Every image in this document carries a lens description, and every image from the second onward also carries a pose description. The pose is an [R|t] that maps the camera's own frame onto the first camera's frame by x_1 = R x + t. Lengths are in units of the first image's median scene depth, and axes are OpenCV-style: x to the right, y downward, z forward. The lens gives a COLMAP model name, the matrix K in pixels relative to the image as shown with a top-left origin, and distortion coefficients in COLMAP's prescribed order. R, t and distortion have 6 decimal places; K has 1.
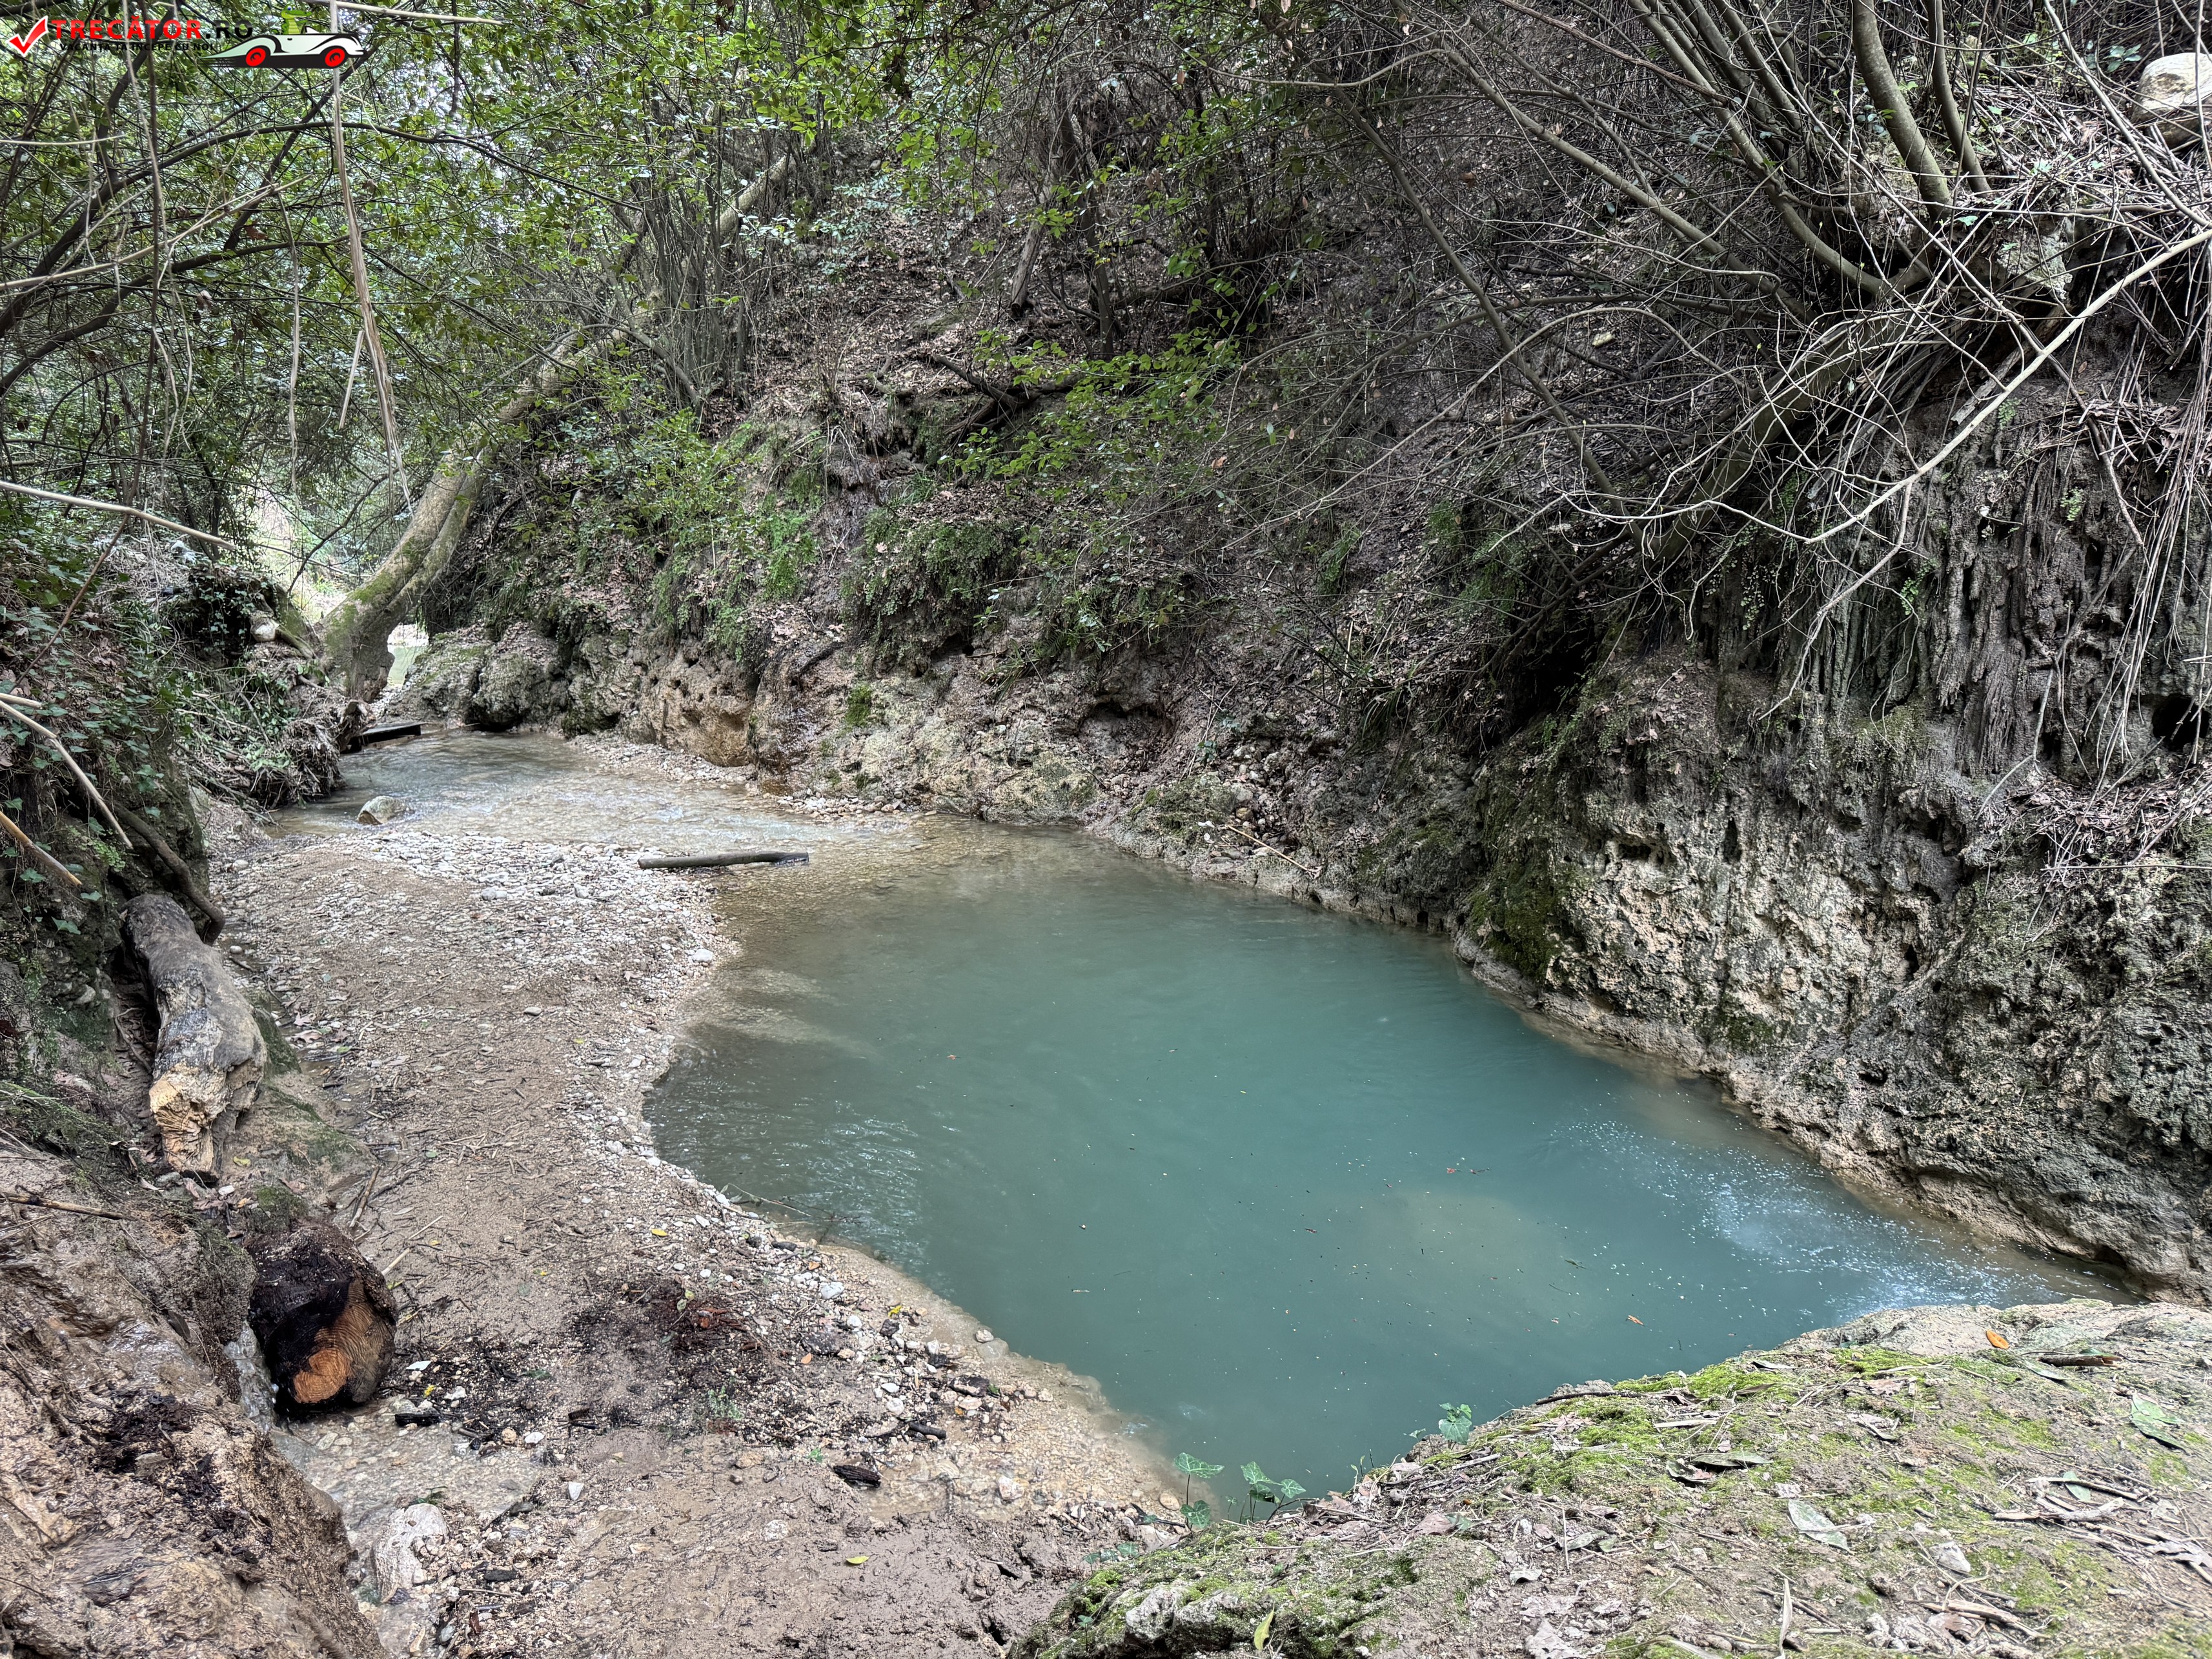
lens RADIAL K [[1524.5, 0, 1106.3], [0, 1524.5, 827.1], [0, 0, 1]] dist [0.024008, -0.004039]
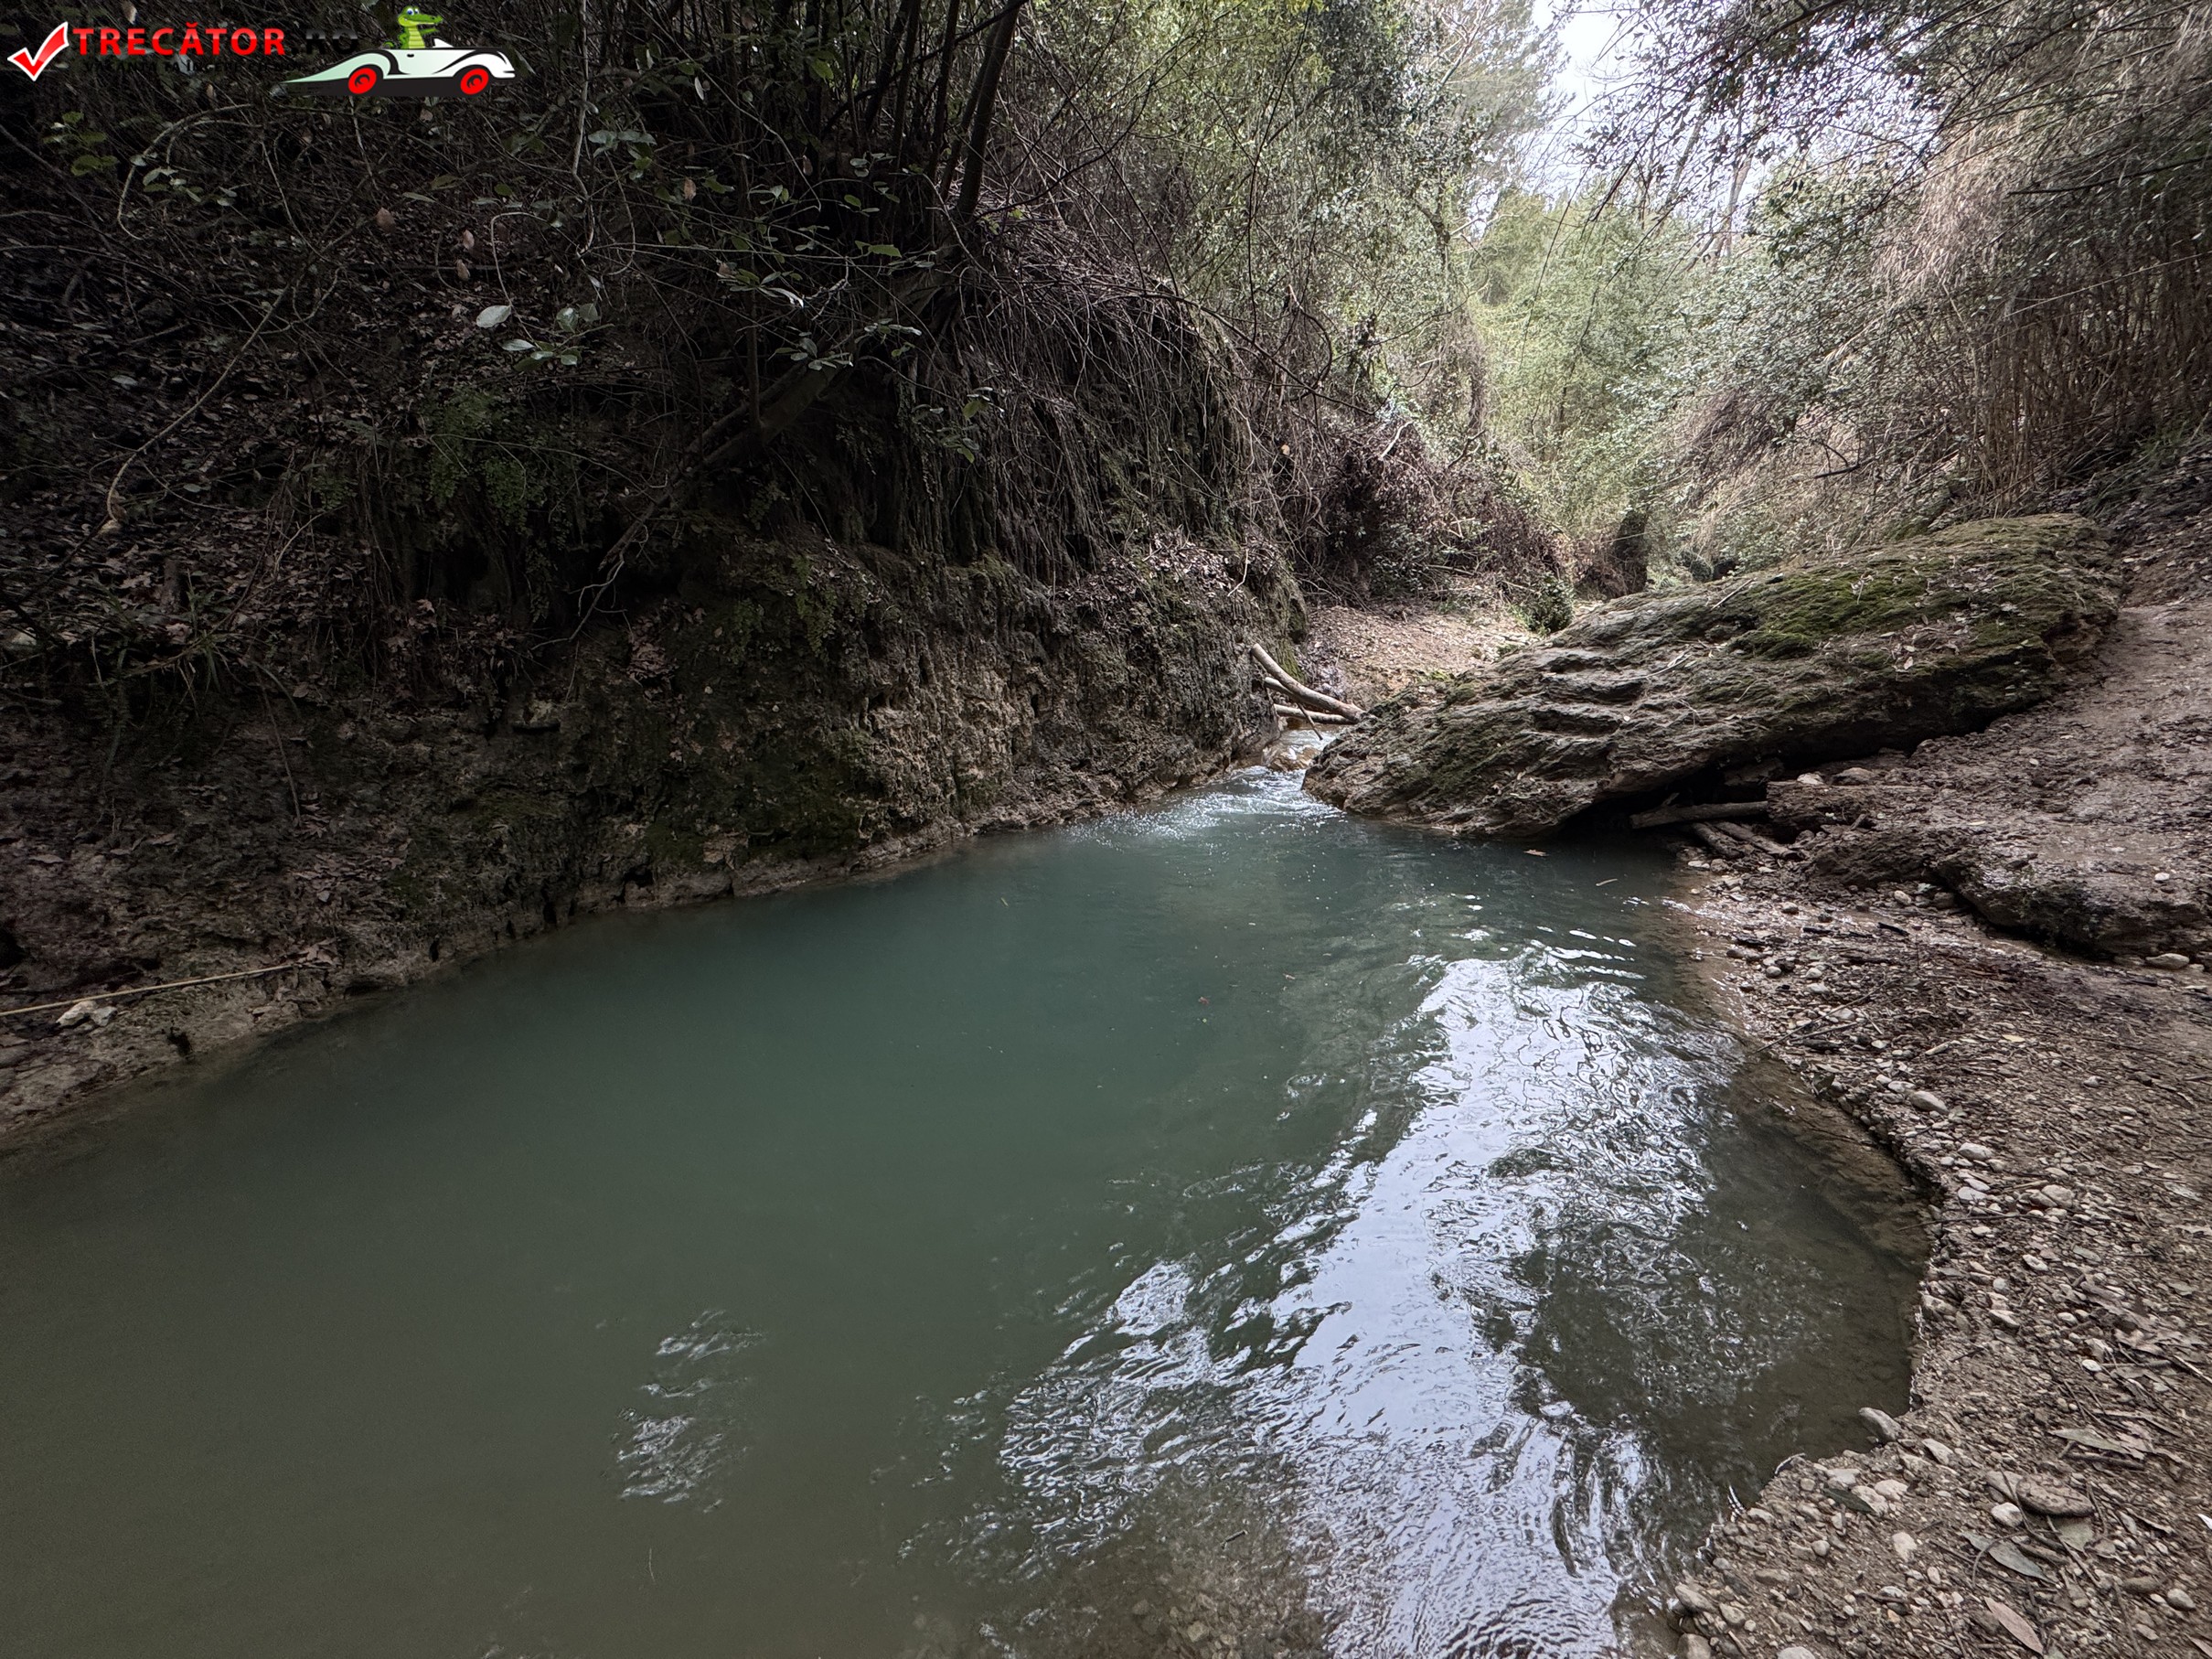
lens RADIAL K [[885.1, 0, 1107.0], [0, 885.1, 838.6], [0, 0, 1]] dist [0.000808, 0.000010]
pose [[-0.384450, -0.266150, 0.883947, -0.365957], [0.198735, 0.911224, 0.360798, -0.101868], [-0.901500, 0.314380, -0.297426, 1.114816]]
